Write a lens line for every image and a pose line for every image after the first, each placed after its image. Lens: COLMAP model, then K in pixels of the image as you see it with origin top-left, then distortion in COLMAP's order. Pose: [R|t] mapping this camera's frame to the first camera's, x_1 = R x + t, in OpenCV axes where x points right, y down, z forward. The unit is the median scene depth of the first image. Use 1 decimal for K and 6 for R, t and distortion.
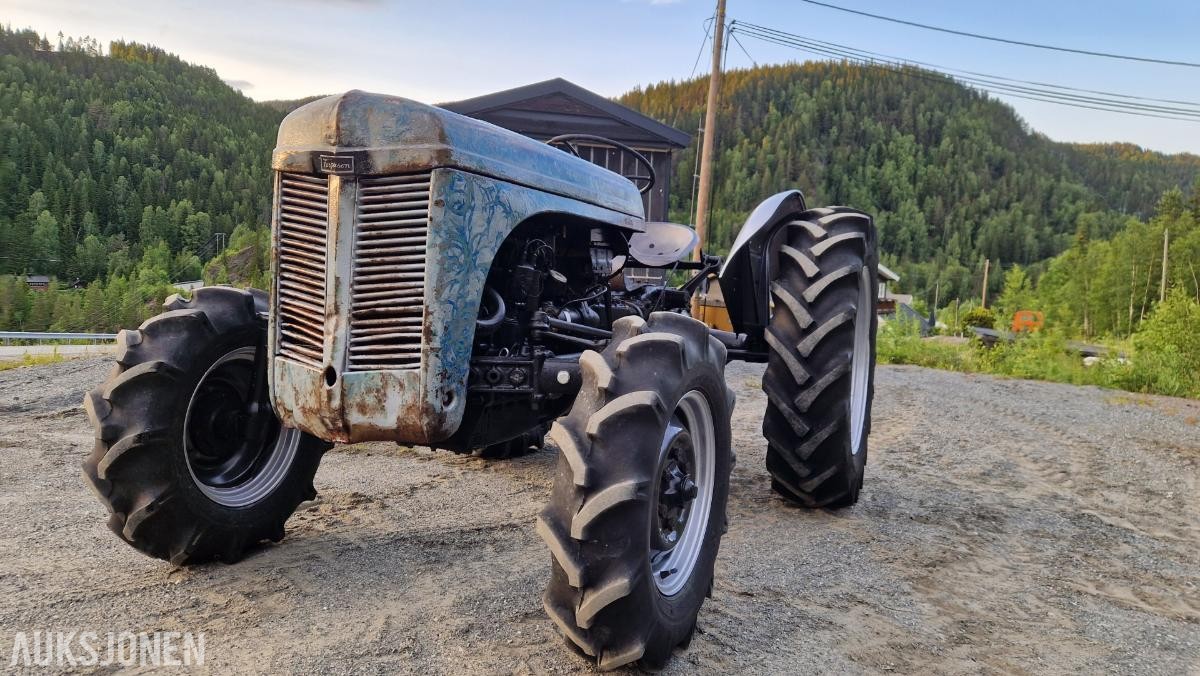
lens RADIAL K [[817.0, 0, 608.0], [0, 817.0, 361.9], [0, 0, 1]] dist [0.025518, -0.003369]
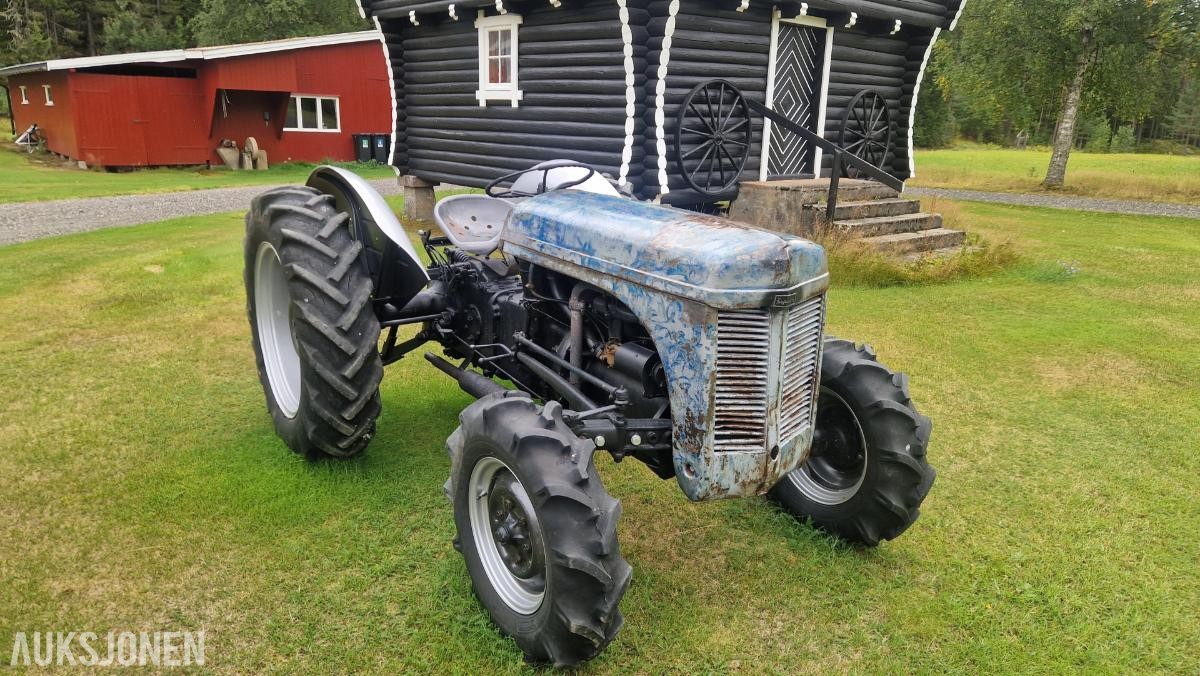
lens RADIAL K [[790.9, 0, 591.2], [0, 790.9, 335.8], [0, 0, 1]] dist [0.067799, -0.058528]
pose [[0.561721, -0.277064, 0.779554, -1.464883], [0.071622, 0.955005, 0.287813, -0.559480], [-0.824221, -0.105837, 0.556290, 0.546142]]
